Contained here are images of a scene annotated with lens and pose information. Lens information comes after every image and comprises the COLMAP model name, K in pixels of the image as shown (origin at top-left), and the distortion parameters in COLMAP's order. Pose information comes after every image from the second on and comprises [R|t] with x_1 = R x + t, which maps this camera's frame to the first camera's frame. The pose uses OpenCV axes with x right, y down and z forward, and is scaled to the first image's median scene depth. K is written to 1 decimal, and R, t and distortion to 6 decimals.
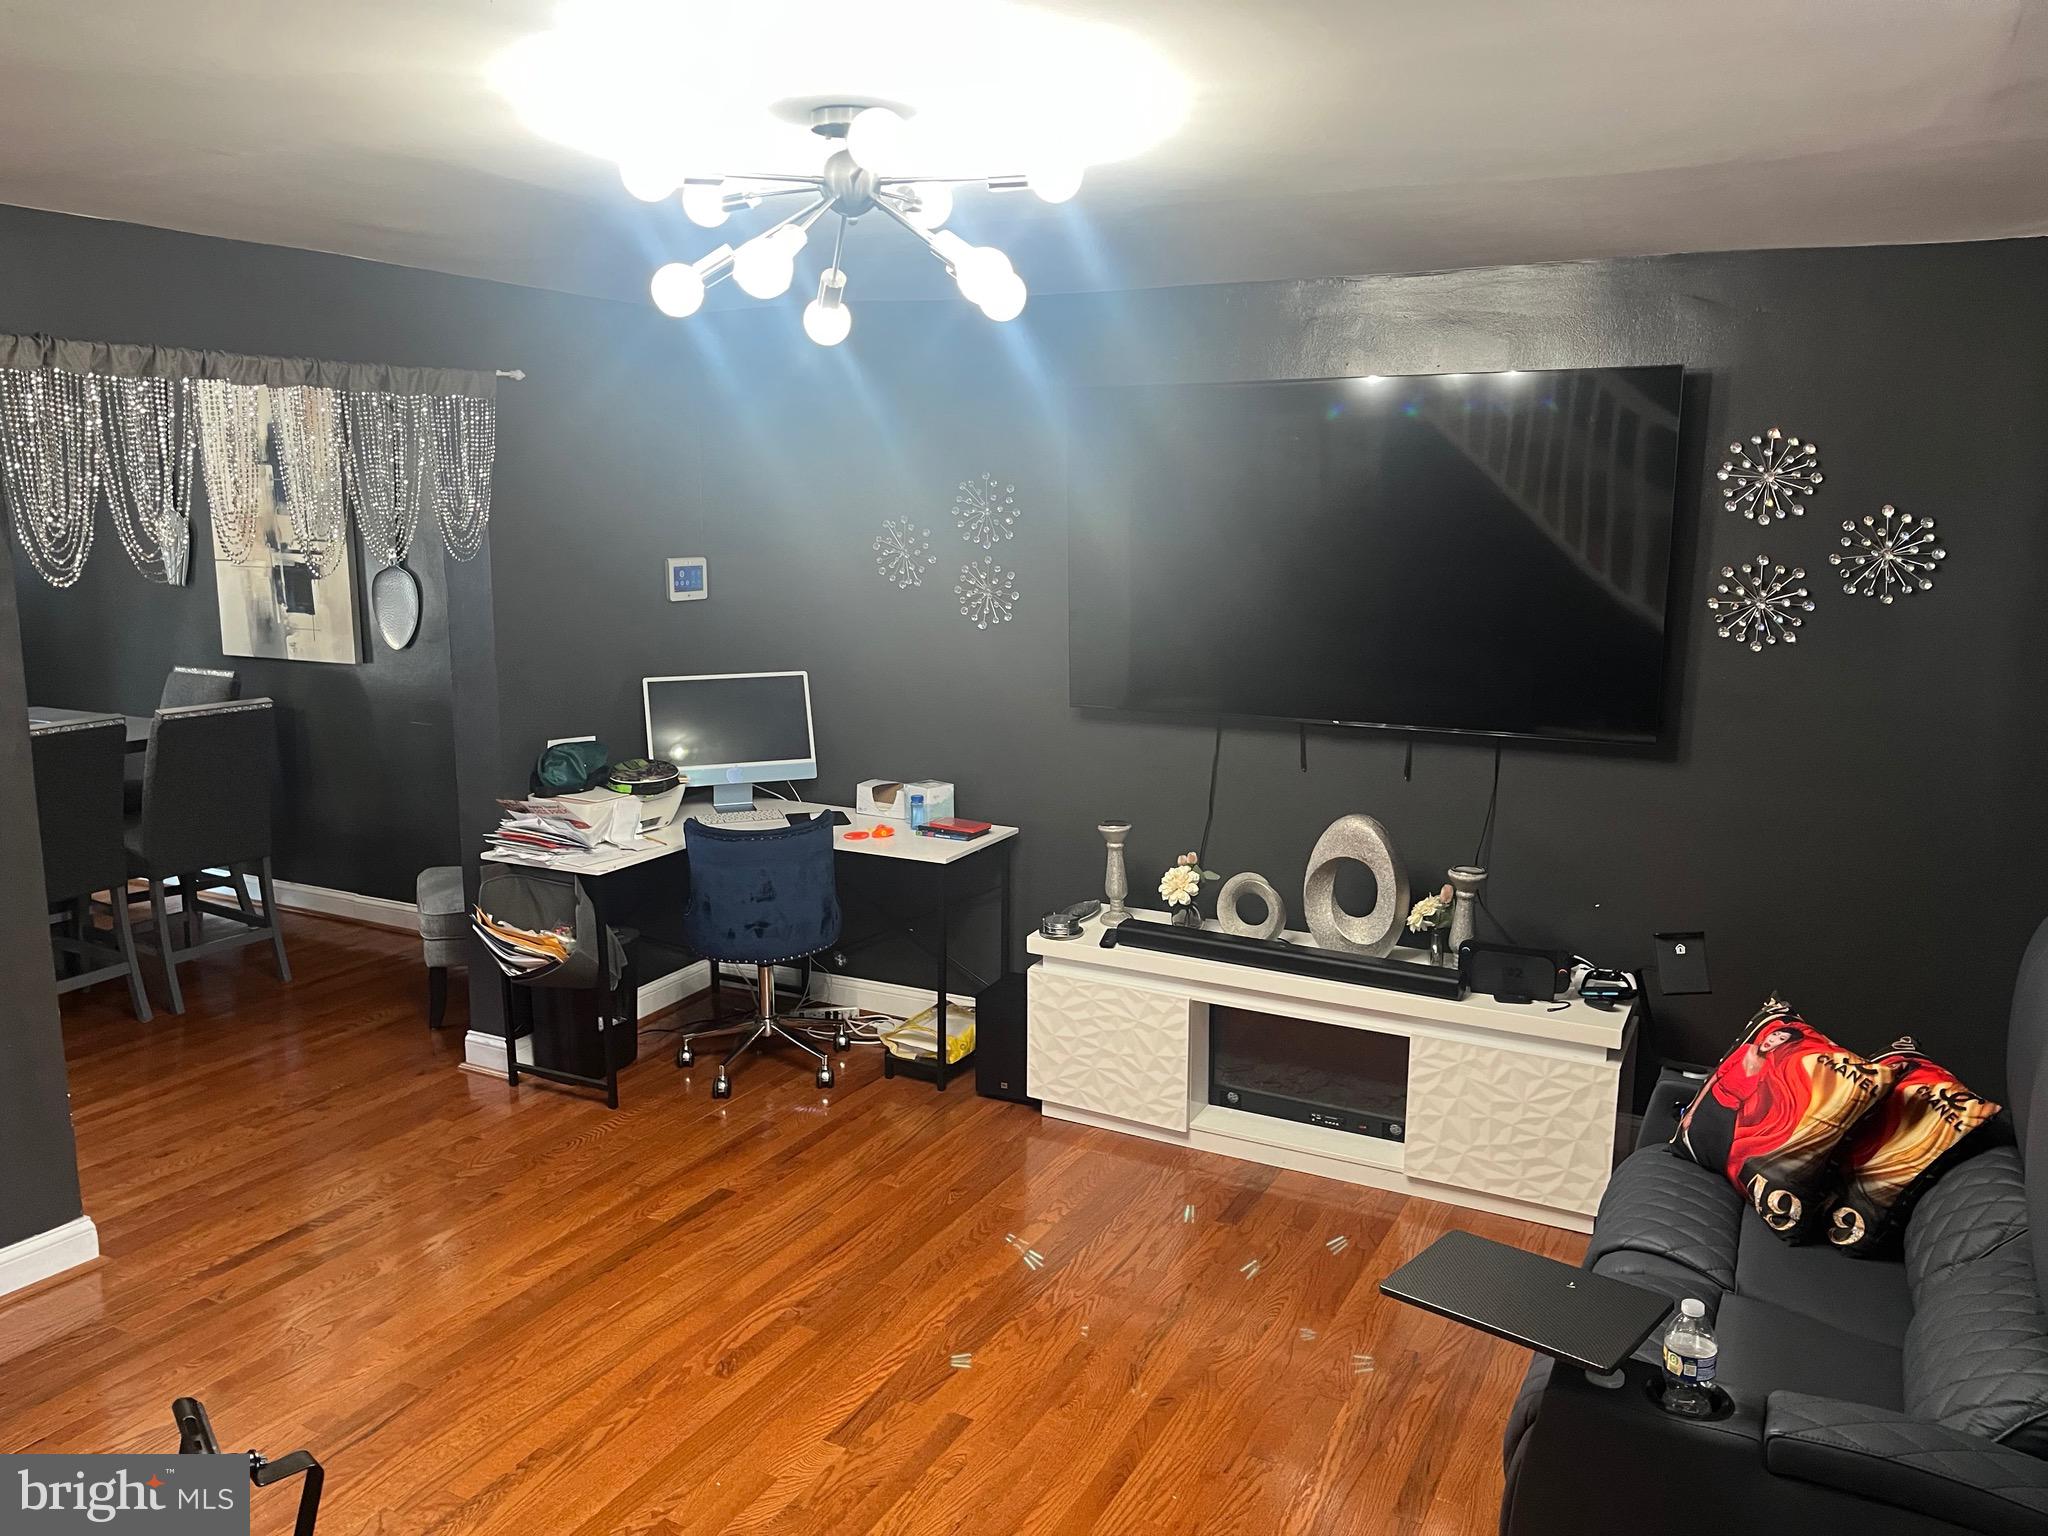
lens RADIAL K [[1549.8, 0, 1025.1], [0, 1549.8, 776.3], [0, 0, 1]] dist [0.016426, 0.003910]
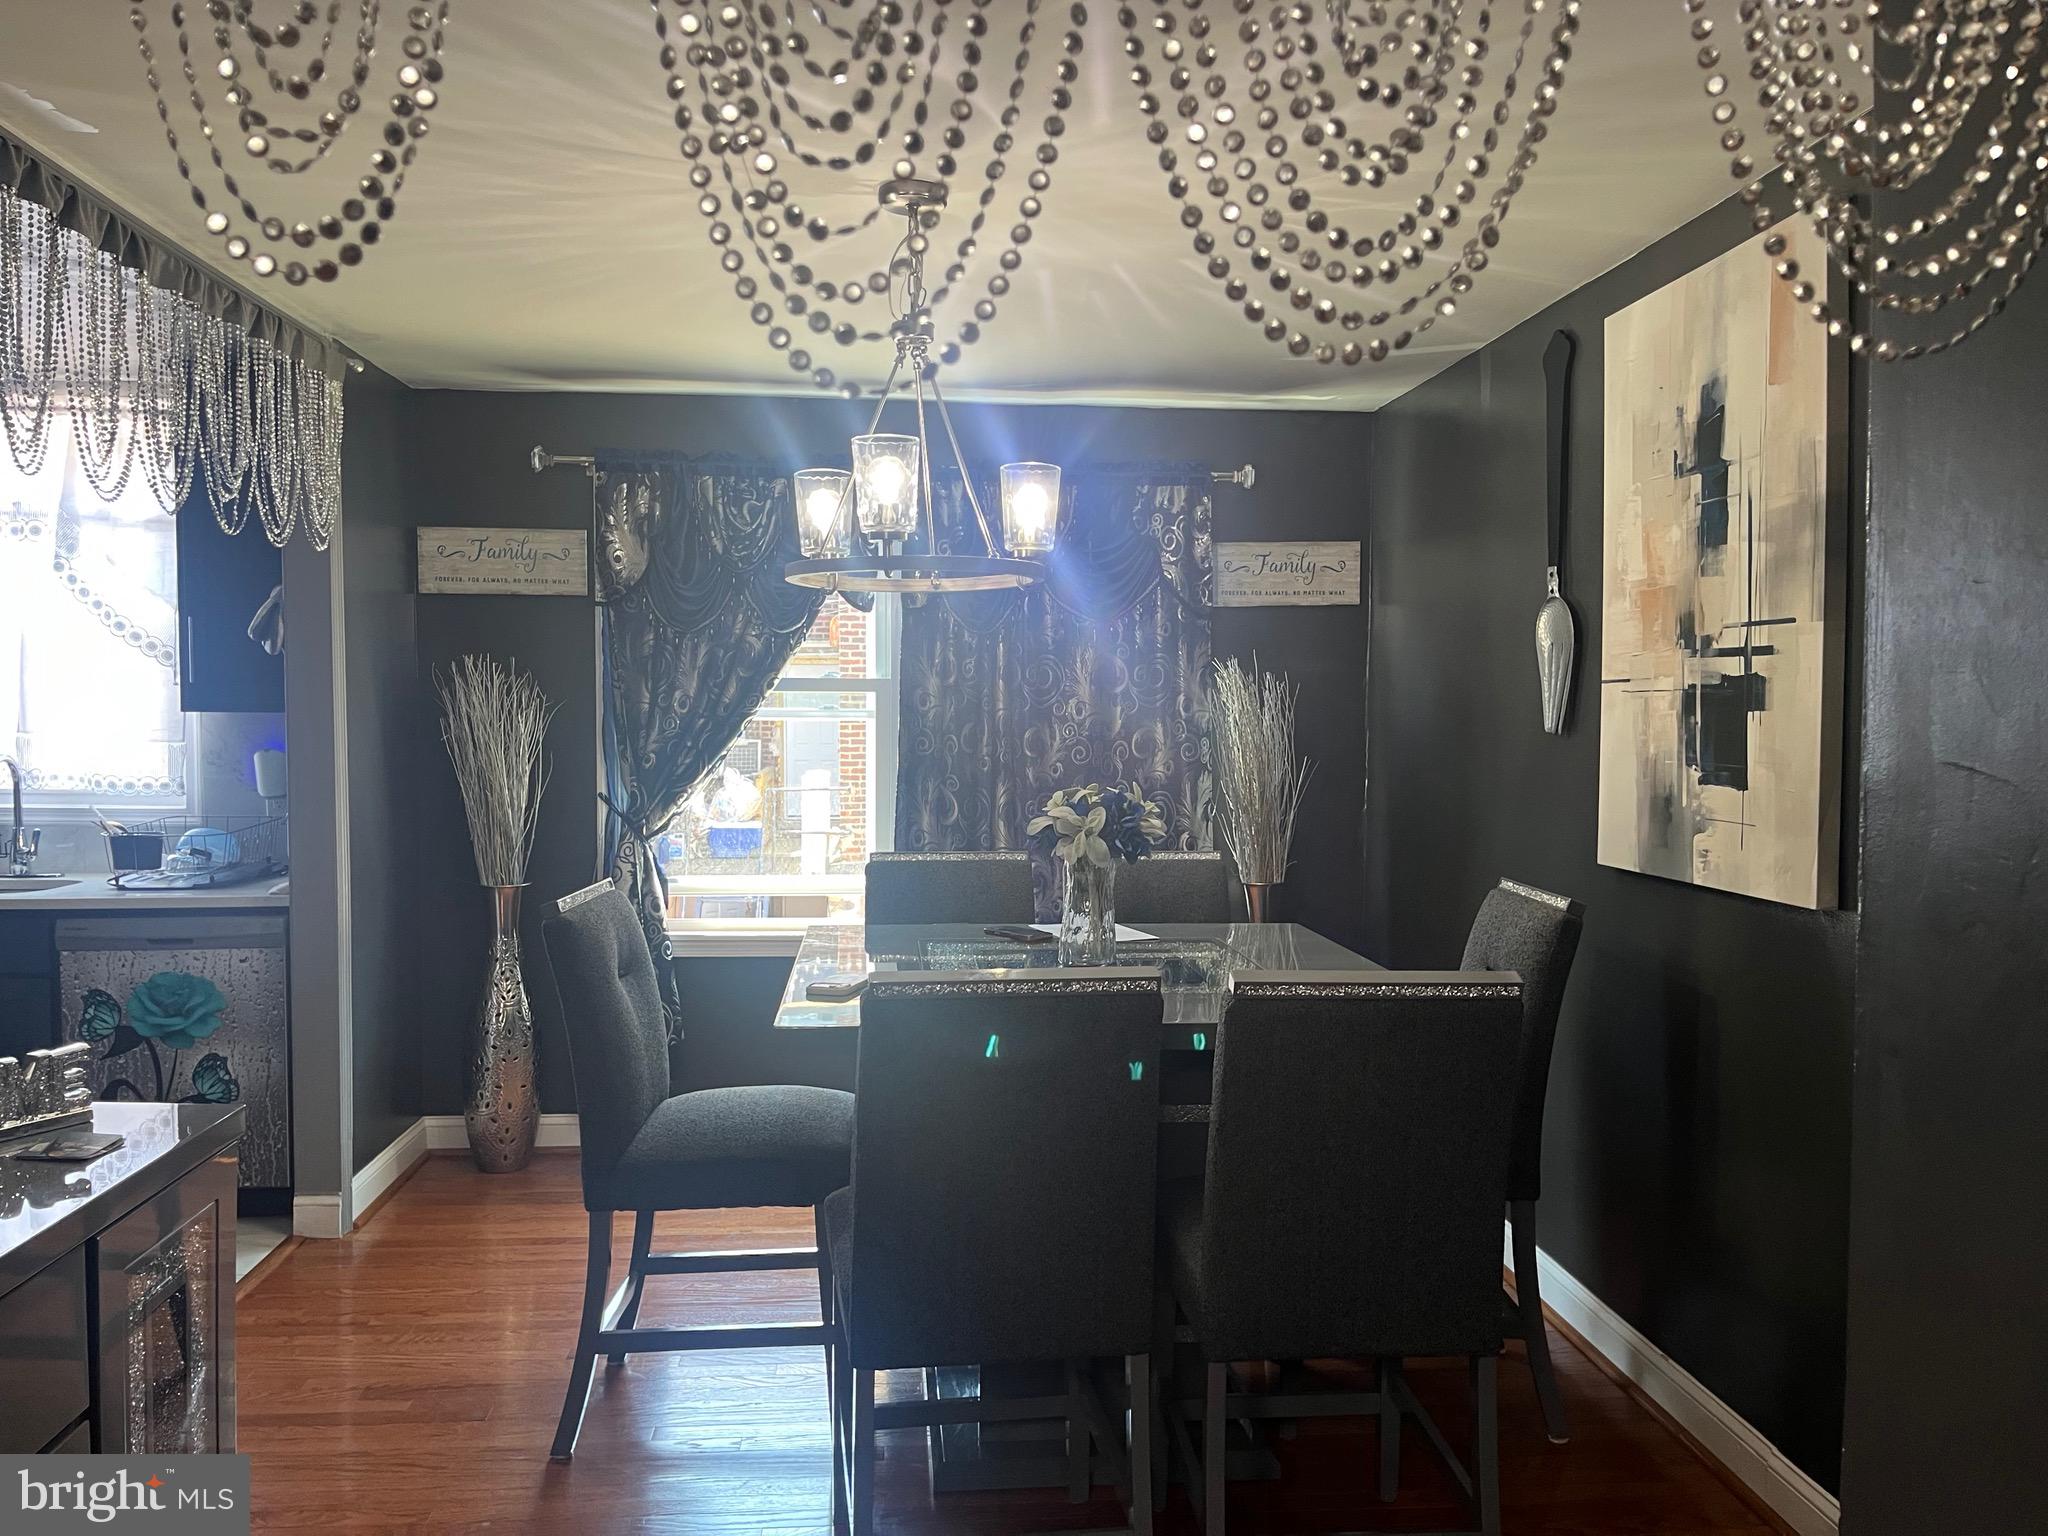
lens RADIAL K [[1549.8, 0, 1021.7], [0, 1549.8, 774.4], [0, 0, 1]] dist [0.016426, 0.003910]
pose [[0.545293, 0.036475, -0.837452, -0.195525], [-0.150704, 0.987040, -0.055138, -0.052109], [0.824587, 0.156274, 0.543723, 0.581189]]
